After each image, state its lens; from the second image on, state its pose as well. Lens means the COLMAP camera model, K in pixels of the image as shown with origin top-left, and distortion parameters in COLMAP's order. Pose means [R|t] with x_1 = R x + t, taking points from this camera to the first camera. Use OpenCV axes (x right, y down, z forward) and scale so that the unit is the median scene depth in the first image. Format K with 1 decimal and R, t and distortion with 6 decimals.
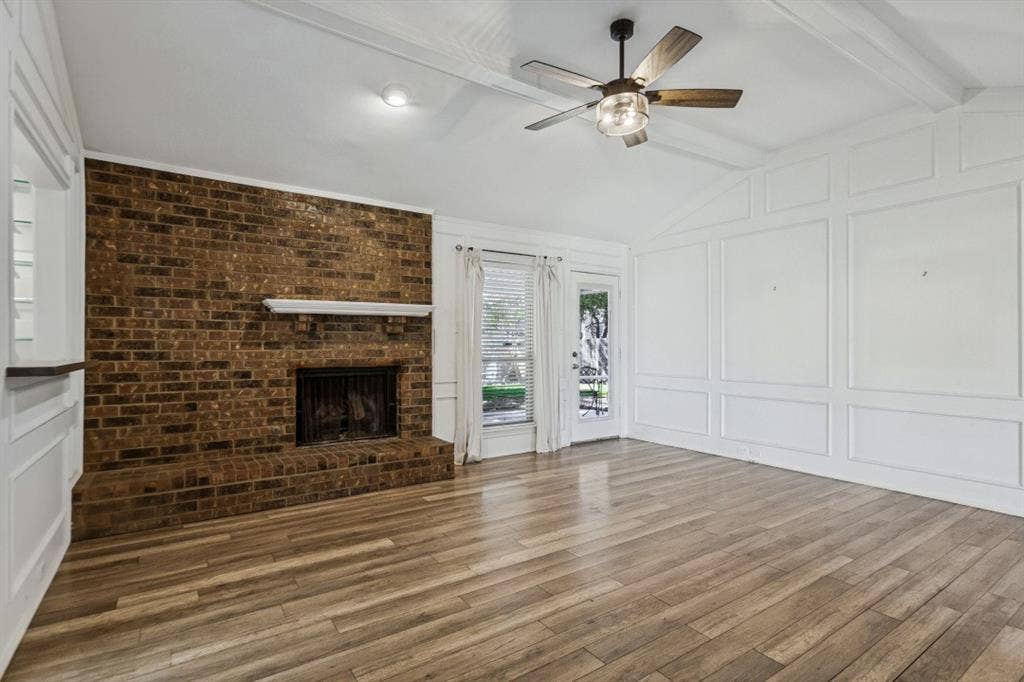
lens RADIAL K [[506.2, 0, 514.8], [0, 506.2, 341.4], [0, 0, 1]] dist [-0.003243, 0.001775]
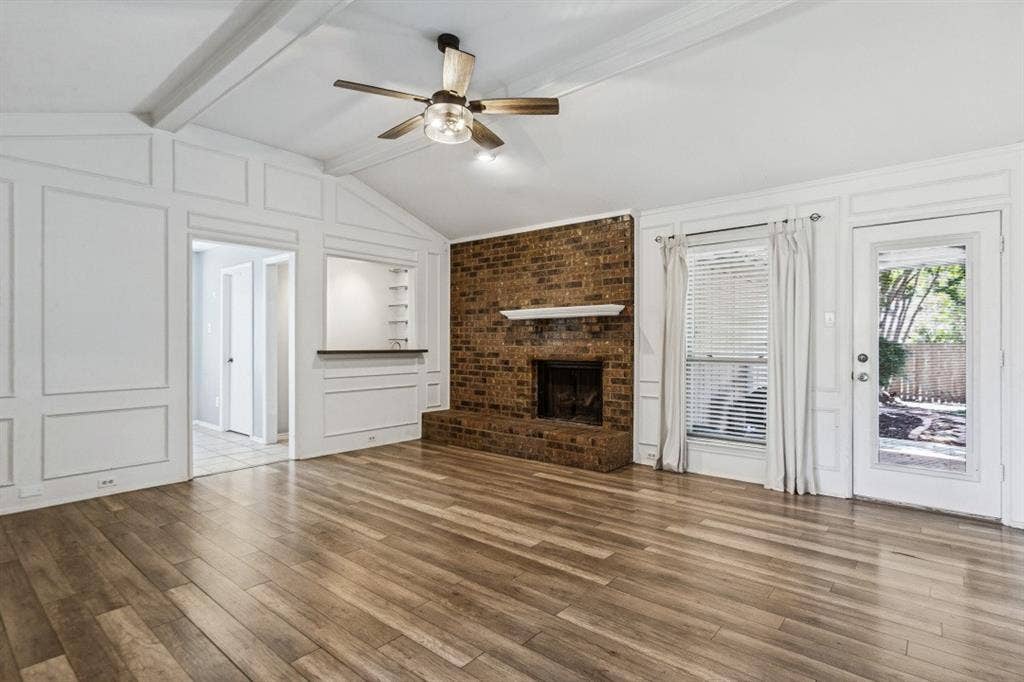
lens RADIAL K [[510.8, 0, 514.0], [0, 510.8, 343.4], [0, 0, 1]] dist [-0.004579, 0.000419]
pose [[0.264216, 0.002811, -0.964459, 0.918623], [0.004364, 0.999982, 0.004110, 0.003892], [0.964454, -0.005295, 0.264199, 0.616181]]
